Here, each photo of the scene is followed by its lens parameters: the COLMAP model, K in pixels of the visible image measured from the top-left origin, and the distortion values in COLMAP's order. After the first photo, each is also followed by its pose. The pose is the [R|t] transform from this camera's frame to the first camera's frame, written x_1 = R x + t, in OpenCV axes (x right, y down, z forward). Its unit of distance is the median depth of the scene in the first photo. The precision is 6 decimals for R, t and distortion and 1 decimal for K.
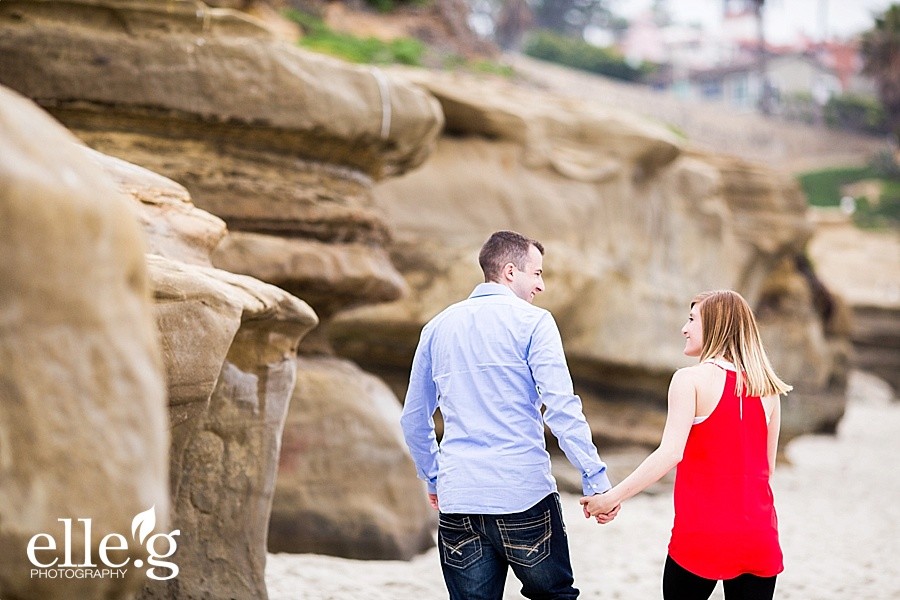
lens RADIAL K [[3243.8, 0, 450.0], [0, 3243.8, 300.0], [0, 0, 1]] dist [0.391085, -2.517734]
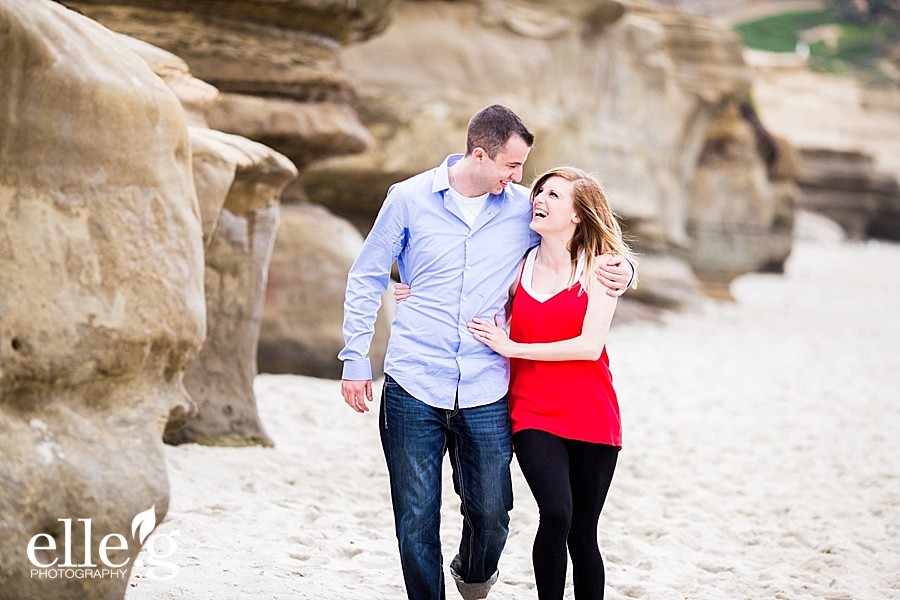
lens RADIAL K [[3243.8, 0, 450.0], [0, 3243.8, 300.0], [0, 0, 1]] dist [0.391085, -2.517734]
pose [[0.999936, -0.004739, 0.010308, 0.002061], [0.004238, 0.998834, 0.048093, -0.003072], [-0.010523, -0.048047, 0.998790, -0.137248]]
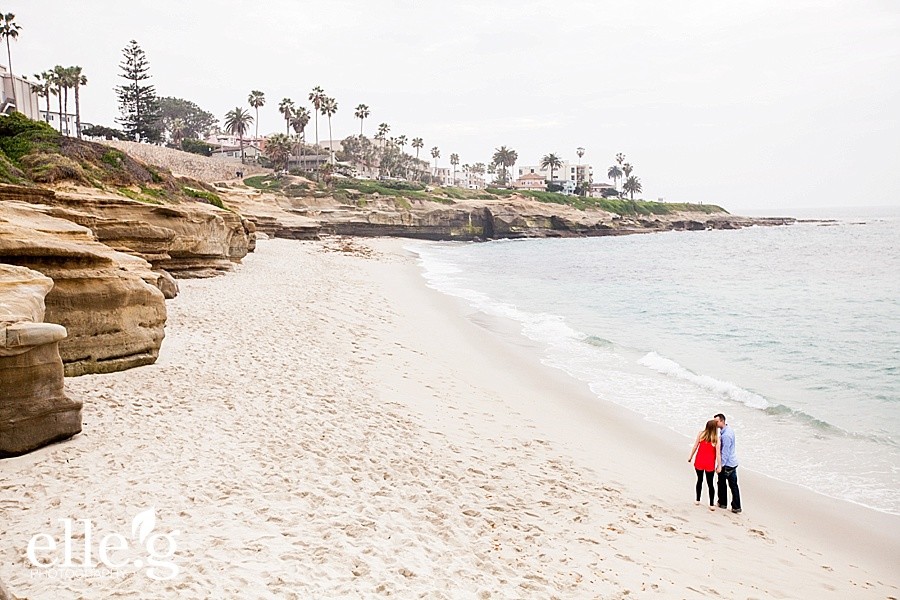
lens RADIAL K [[829.3, 0, 450.0], [0, 829.3, 300.0], [0, 0, 1]] dist [0.007021, -0.002906]
pose [[0.945098, -0.030174, 0.325392, -0.031032], [-0.011225, 0.992143, 0.124607, -0.148255], [-0.326595, -0.121419, 0.937333, -0.878481]]
